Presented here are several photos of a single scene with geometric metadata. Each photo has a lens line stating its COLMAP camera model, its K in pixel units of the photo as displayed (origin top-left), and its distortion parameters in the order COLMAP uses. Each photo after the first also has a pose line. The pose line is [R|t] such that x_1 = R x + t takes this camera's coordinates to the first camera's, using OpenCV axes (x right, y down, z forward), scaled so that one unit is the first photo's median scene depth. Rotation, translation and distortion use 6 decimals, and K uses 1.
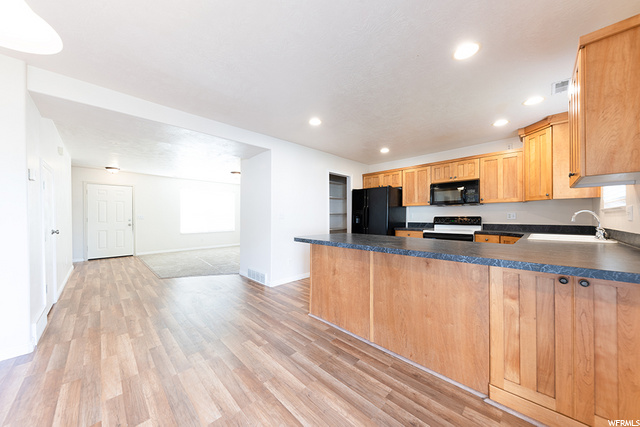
lens RADIAL K [[220.3, 0, 321.6], [0, 220.3, 217.9], [0, 0, 1]] dist [0.002096, -0.000054]
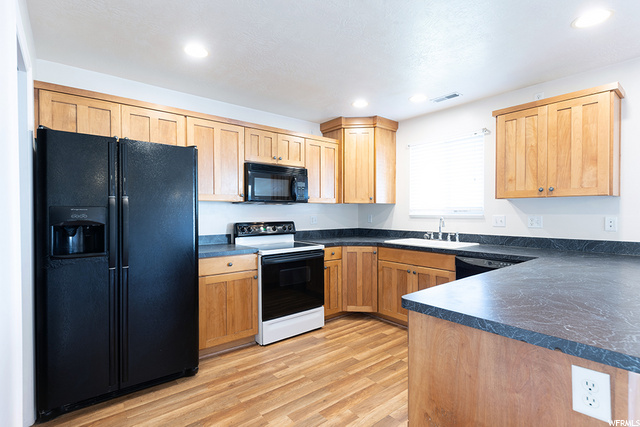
lens RADIAL K [[303.5, 0, 318.6], [0, 303.5, 214.9], [0, 0, 1]] dist [0.000237, -0.001458]
pose [[0.107166, -0.008086, 0.994208, -0.368658], [0.005827, 0.999955, 0.007505, -0.054163], [-0.994224, 0.004989, 0.107208, 1.315165]]
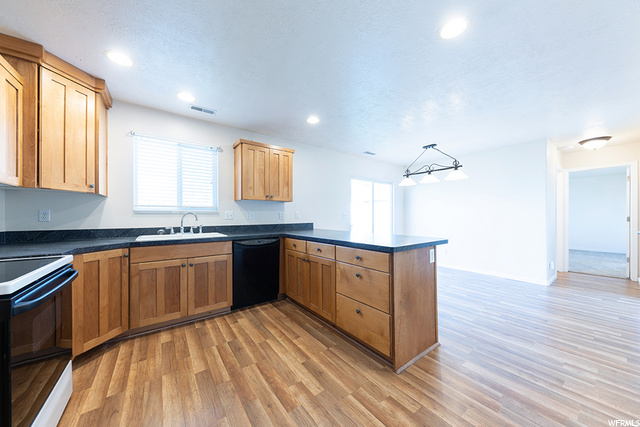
lens RADIAL K [[220.3, 0, 319.7], [0, 220.3, 214.9], [0, 0, 1]] dist [0.002096, -0.000054]
pose [[-0.987218, 0.003472, 0.159339, 0.240707], [0.002801, 0.999986, -0.004436, -0.010212], [-0.159352, -0.003933, -0.987214, 1.910827]]
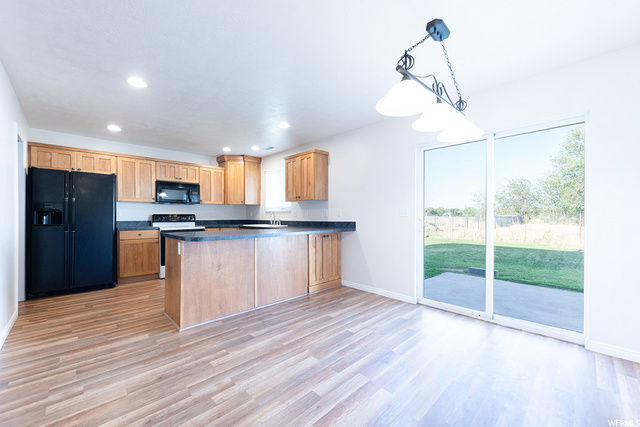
lens RADIAL K [[252.6, 0, 319.2], [0, 252.6, 215.0], [0, 0, 1]] dist [-0.000509, -0.000009]
pose [[0.013625, 0.002190, 0.999905, -1.055018], [0.002448, 0.999995, -0.002223, 0.002752], [-0.999904, 0.002478, 0.013620, 0.476344]]
